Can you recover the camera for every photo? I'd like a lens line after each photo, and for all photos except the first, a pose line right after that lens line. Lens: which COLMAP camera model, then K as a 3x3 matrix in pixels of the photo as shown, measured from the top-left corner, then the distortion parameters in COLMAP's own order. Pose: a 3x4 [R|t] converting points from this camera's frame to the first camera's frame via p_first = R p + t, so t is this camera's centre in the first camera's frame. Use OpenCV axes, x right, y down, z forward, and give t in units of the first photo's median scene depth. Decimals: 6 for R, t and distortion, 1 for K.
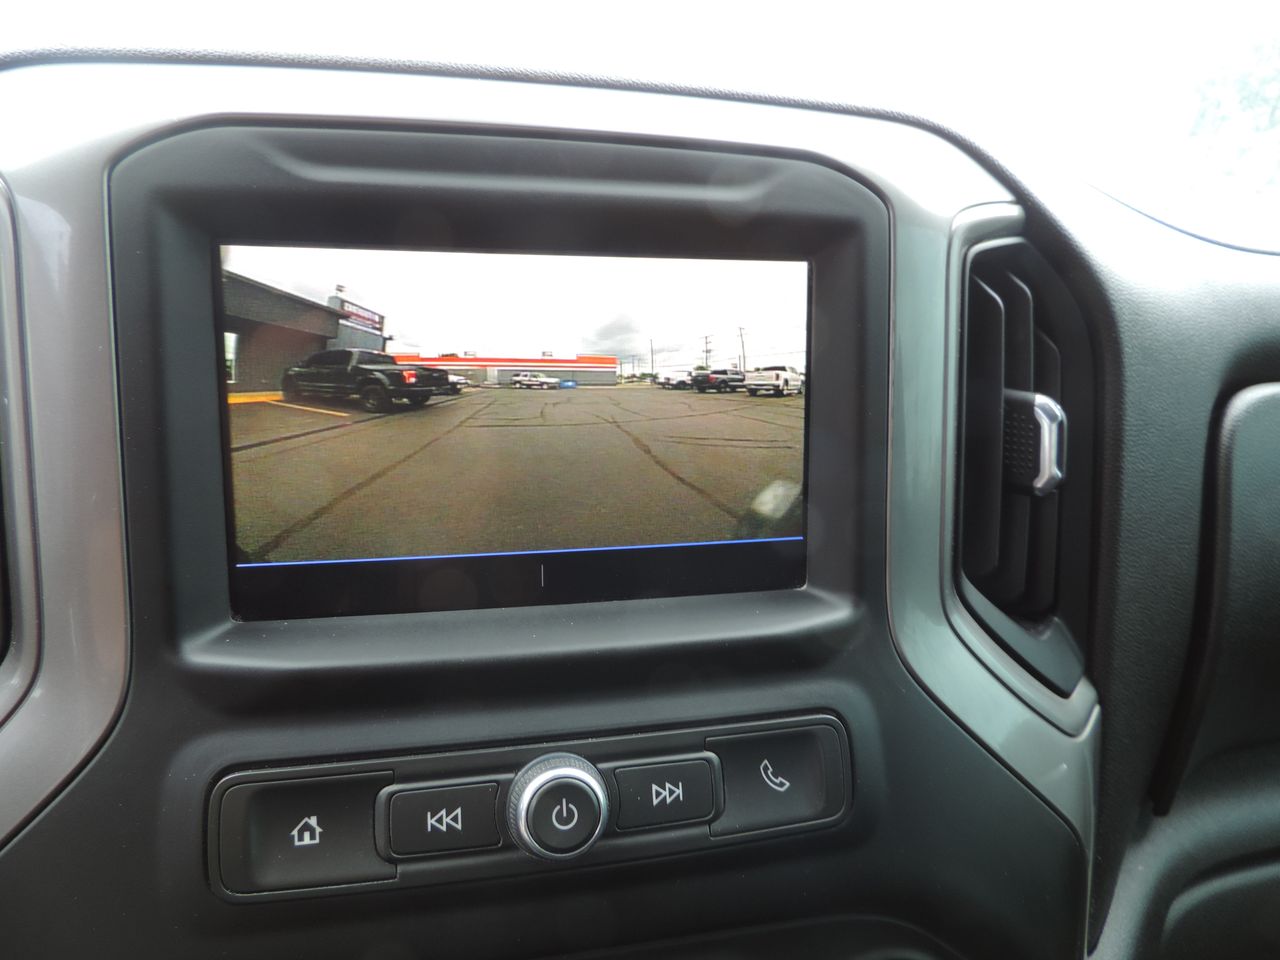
lens RADIAL K [[922.9, 0, 640.0], [0, 922.9, 480.0], [0, 0, 1]] dist [0.003543, 0.002913]
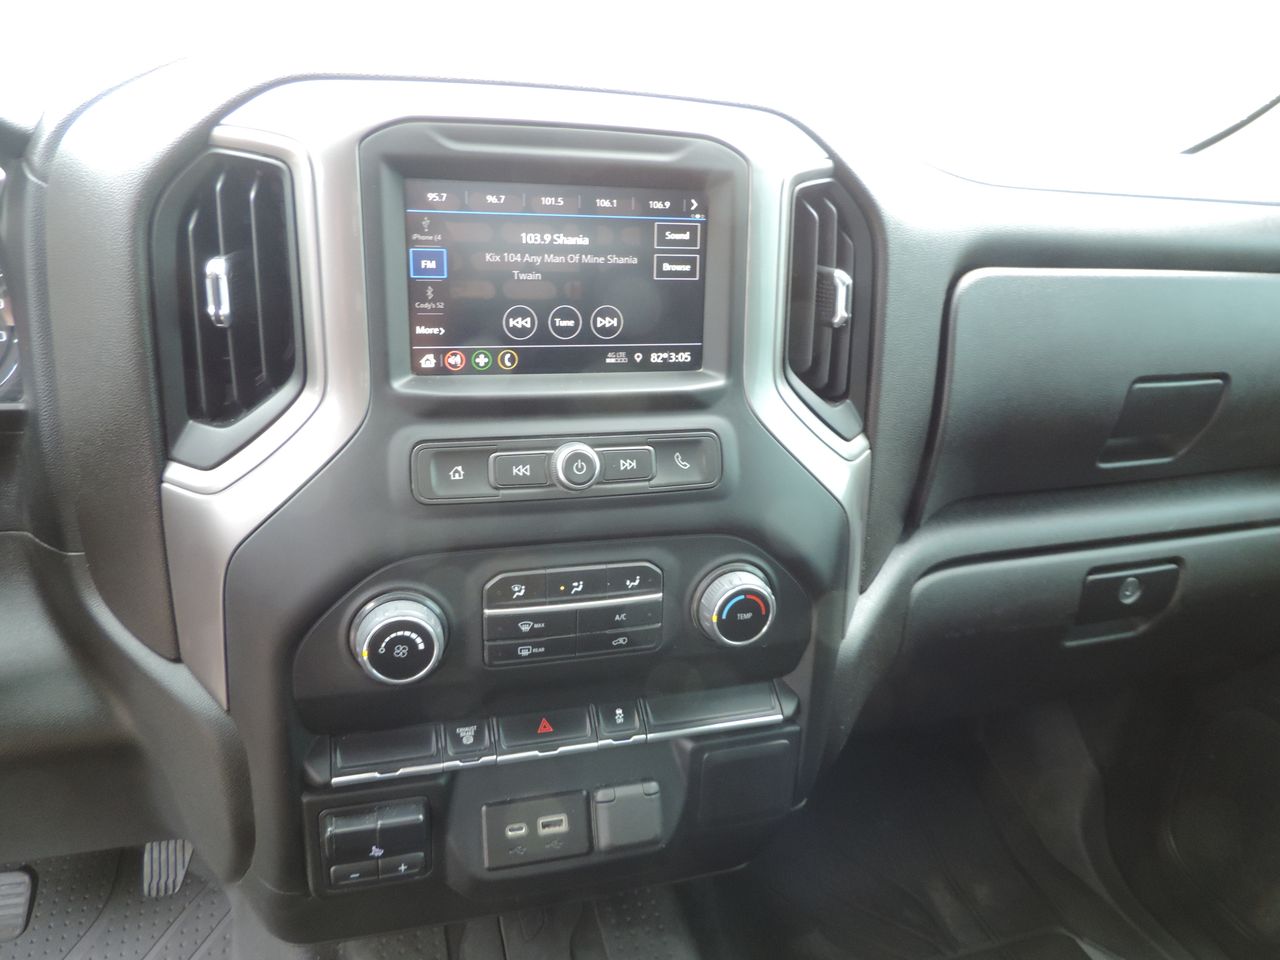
lens RADIAL K [[915.3, 0, 640.0], [0, 915.3, 480.0], [0, 0, 1]] dist [-0.010937, -0.001834]
pose [[0.998192, 0.007724, 0.059601, -0.060796], [-0.015401, 0.991467, 0.129445, 0.106429], [-0.058093, -0.130129, 0.989794, -0.946354]]
